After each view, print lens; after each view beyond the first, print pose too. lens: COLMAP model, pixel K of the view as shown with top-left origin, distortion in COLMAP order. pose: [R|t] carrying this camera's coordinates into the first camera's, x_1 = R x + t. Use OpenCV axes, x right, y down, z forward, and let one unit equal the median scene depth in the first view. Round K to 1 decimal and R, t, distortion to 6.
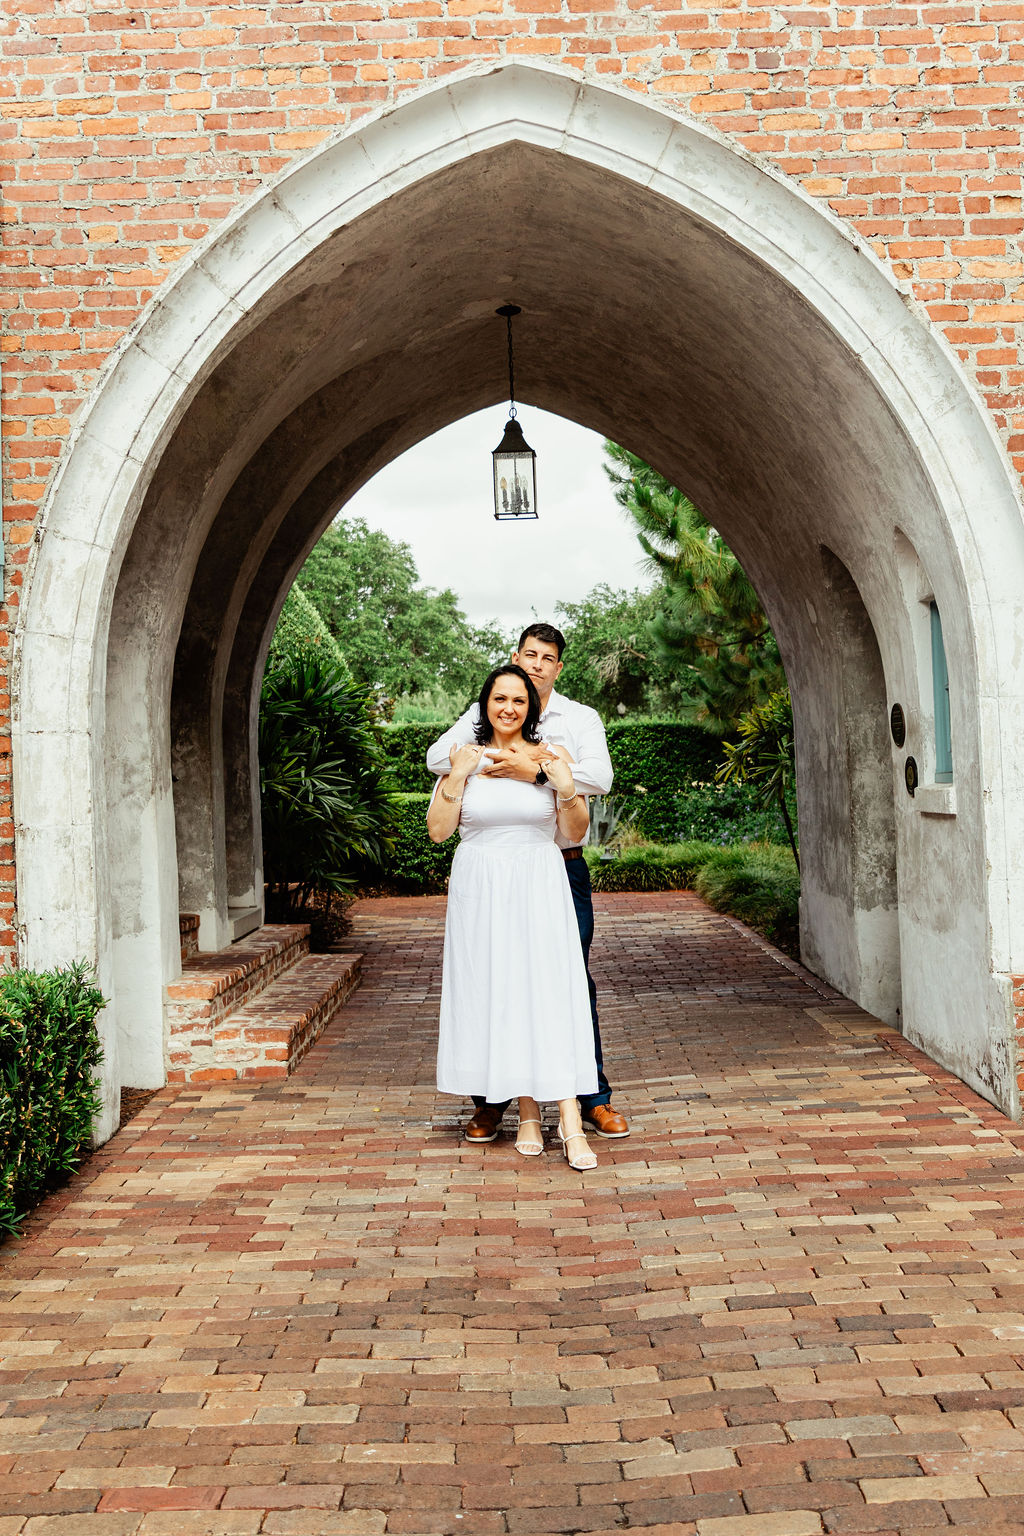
lens RADIAL K [[1829.5, 0, 517.6], [0, 1829.5, 775.9], [0, 0, 1]] dist [-0.029661, 0.009265]
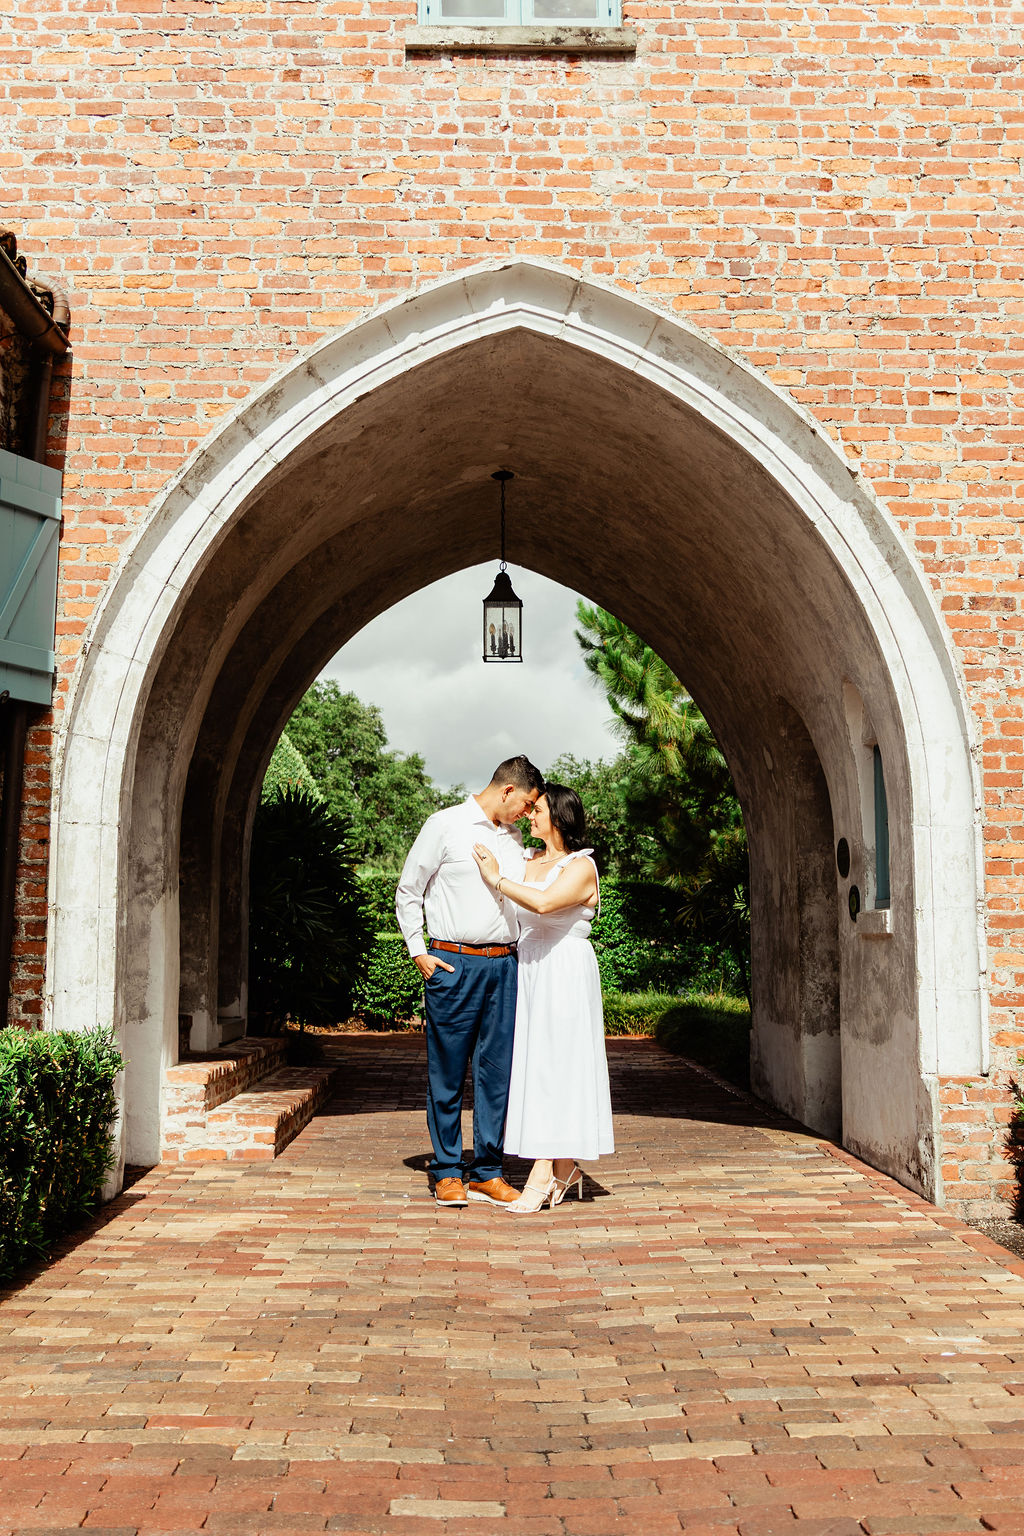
lens RADIAL K [[1828.5, 0, 508.5], [0, 1828.5, 760.3], [0, 0, 1]] dist [-0.026967, 0.004189]
pose [[0.999101, 0.039660, 0.015008, -0.013631], [-0.037913, 0.993984, -0.102757, 0.038570], [-0.018993, 0.102095, 0.994593, -0.108214]]
